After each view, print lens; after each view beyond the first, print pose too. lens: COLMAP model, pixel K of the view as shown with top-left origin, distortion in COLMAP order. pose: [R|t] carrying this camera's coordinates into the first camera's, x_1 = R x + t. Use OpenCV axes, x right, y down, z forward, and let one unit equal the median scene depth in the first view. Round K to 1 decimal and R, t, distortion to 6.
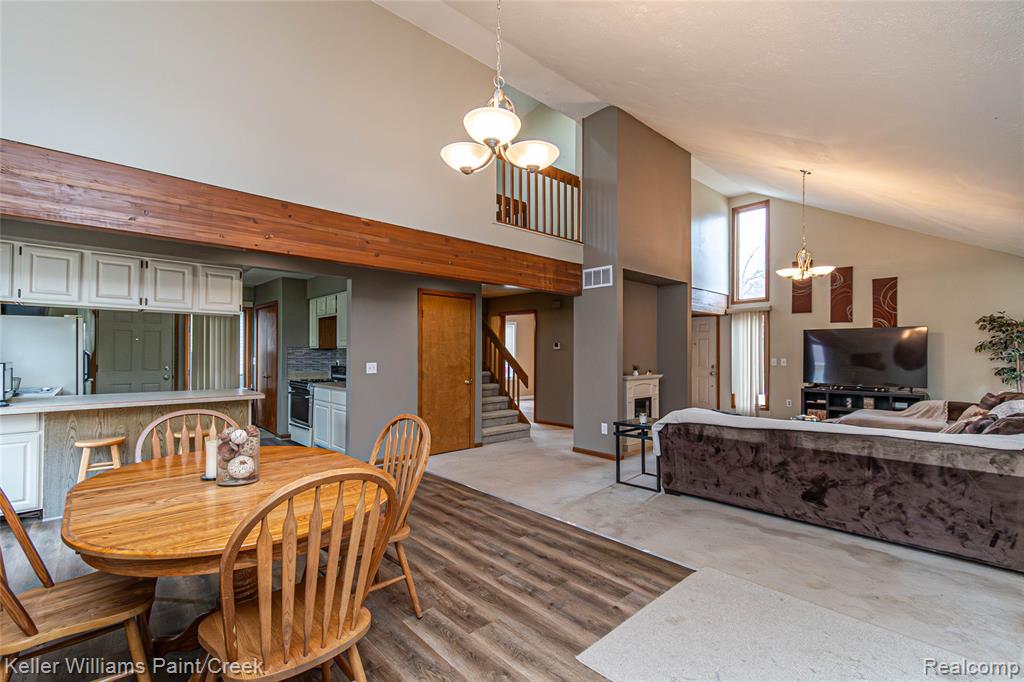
lens RADIAL K [[465.5, 0, 513.2], [0, 465.5, 351.5], [0, 0, 1]] dist [-0.000774, -0.000580]
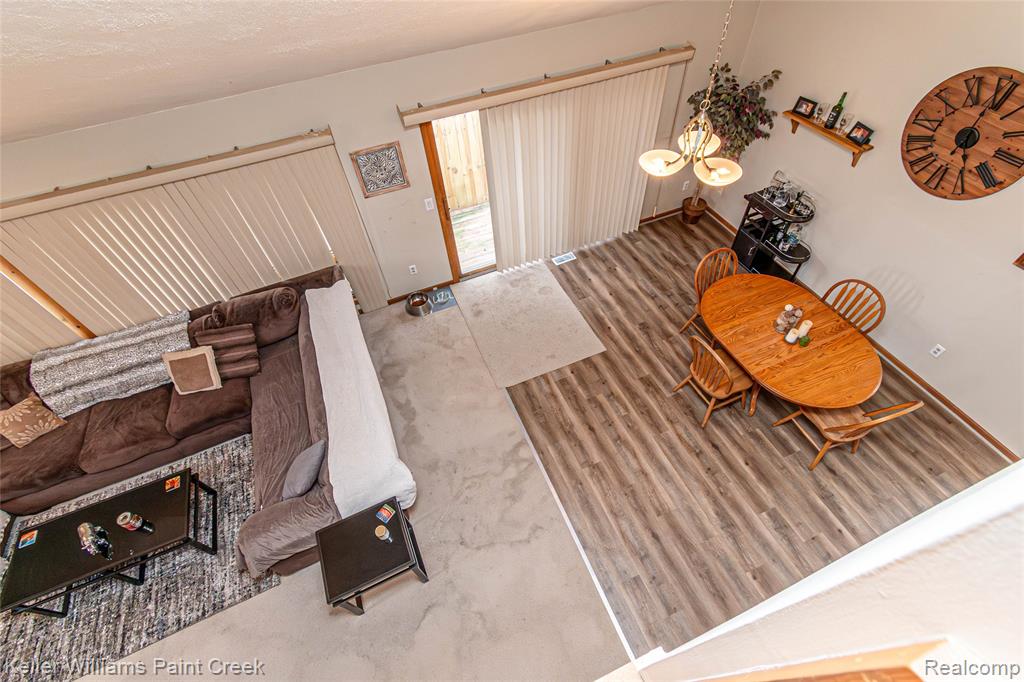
lens RADIAL K [[451.7, 0, 508.6], [0, 451.7, 342.5], [0, 0, 1]] dist [0.001160, -0.000740]
pose [[-0.933857, -0.237839, 0.267104, -0.003717], [0.055691, 0.641023, 0.765499, -0.492689], [-0.353285, 0.729741, -0.585378, 1.020415]]
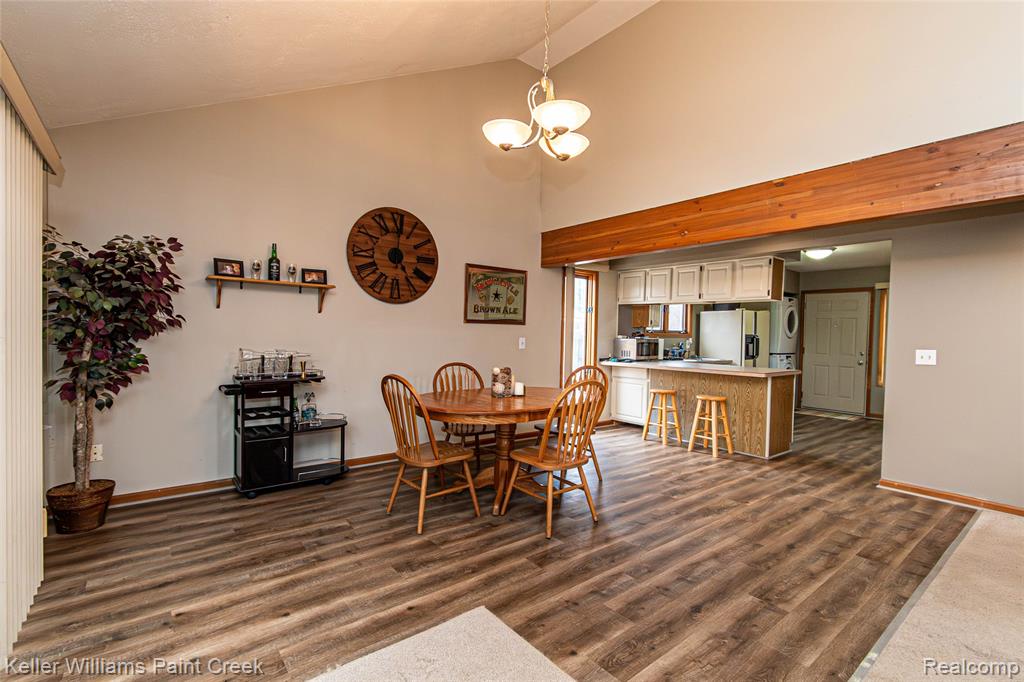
lens RADIAL K [[453.0, 0, 512.5], [0, 453.0, 342.9], [0, 0, 1]] dist [0.004229, 0.000147]
pose [[-0.079435, 0.013728, -0.996746, 0.459348], [-0.018576, 0.999711, 0.015249, 0.016153], [0.996667, 0.019727, -0.079157, 0.453142]]
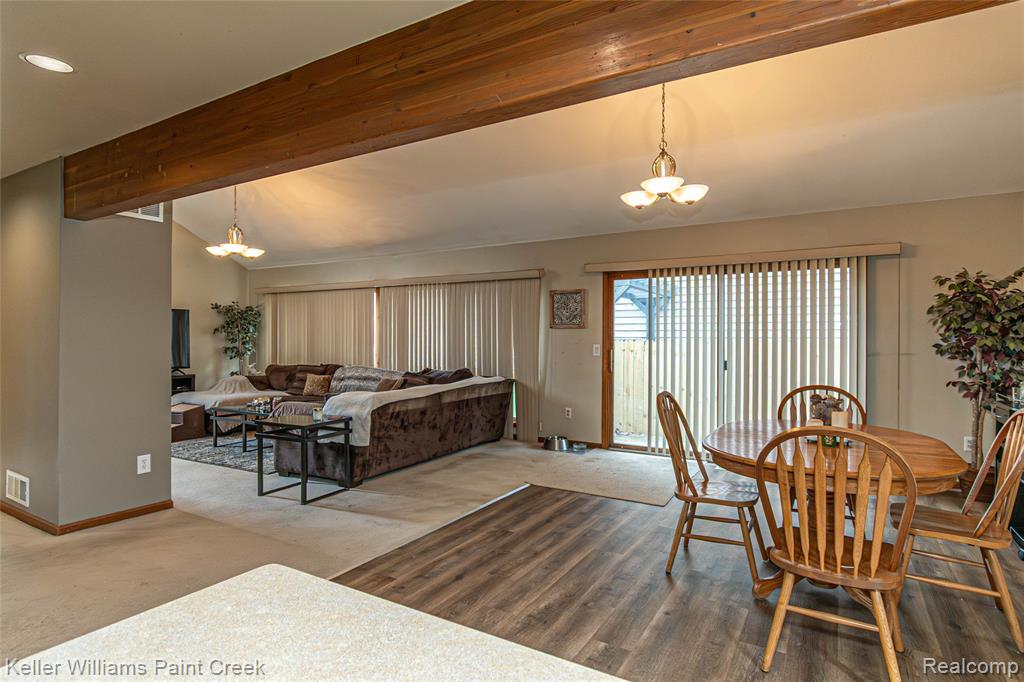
lens RADIAL K [[534.9, 0, 518.5], [0, 534.9, 335.5], [0, 0, 1]] dist [-0.004951, -0.000480]
pose [[-0.291080, -0.001514, 0.956698, -0.667468], [-0.004125, 0.999991, 0.000328, 0.001388], [-0.956690, -0.003851, -0.291084, 0.851811]]
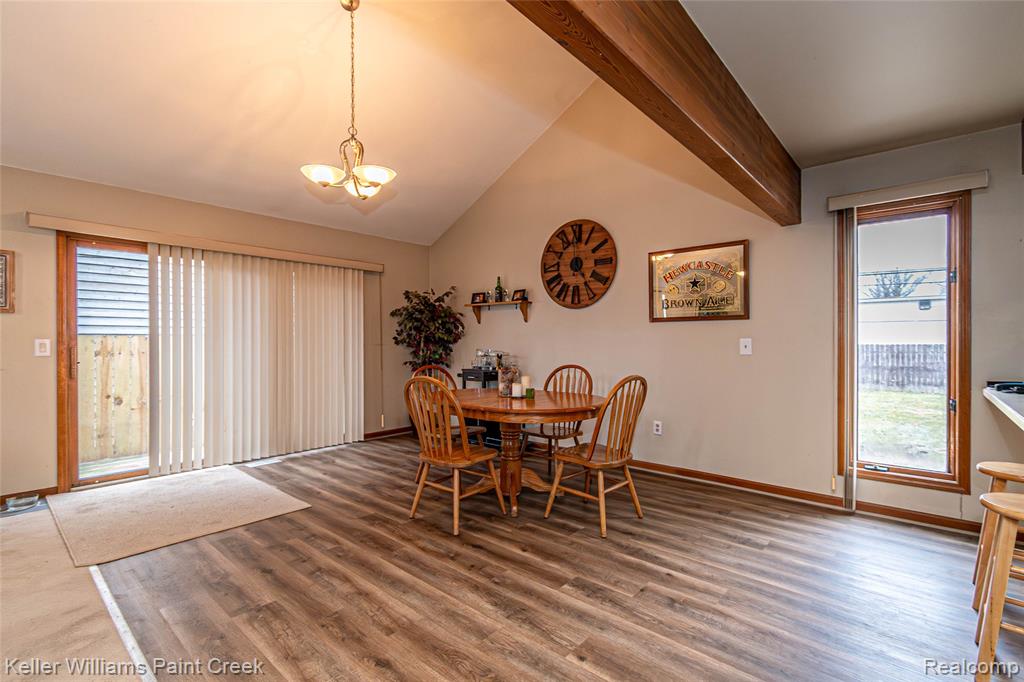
lens RADIAL K [[466.6, 0, 512.0], [0, 466.6, 341.0], [0, 0, 1]] dist [0.001341, 0.000149]
pose [[-0.994211, -0.002676, -0.107412, -0.158239], [-0.002249, 0.999989, -0.004097, 0.028134], [0.107422, -0.003832, -0.994206, 1.092692]]
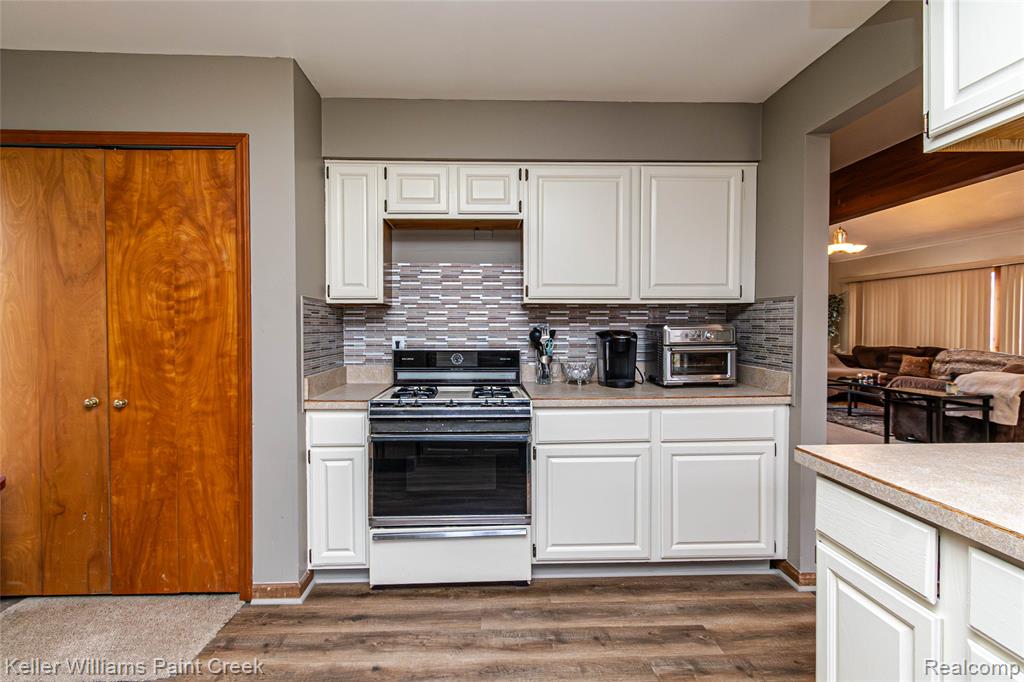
lens RADIAL K [[469.7, 0, 507.5], [0, 469.7, 329.8], [0, 0, 1]] dist [0.000628, 0.000254]
pose [[0.649380, -0.014722, 0.760322, -0.900462], [0.004708, 0.999871, 0.015339, 0.009903], [-0.760450, -0.006381, 0.649366, 0.972531]]
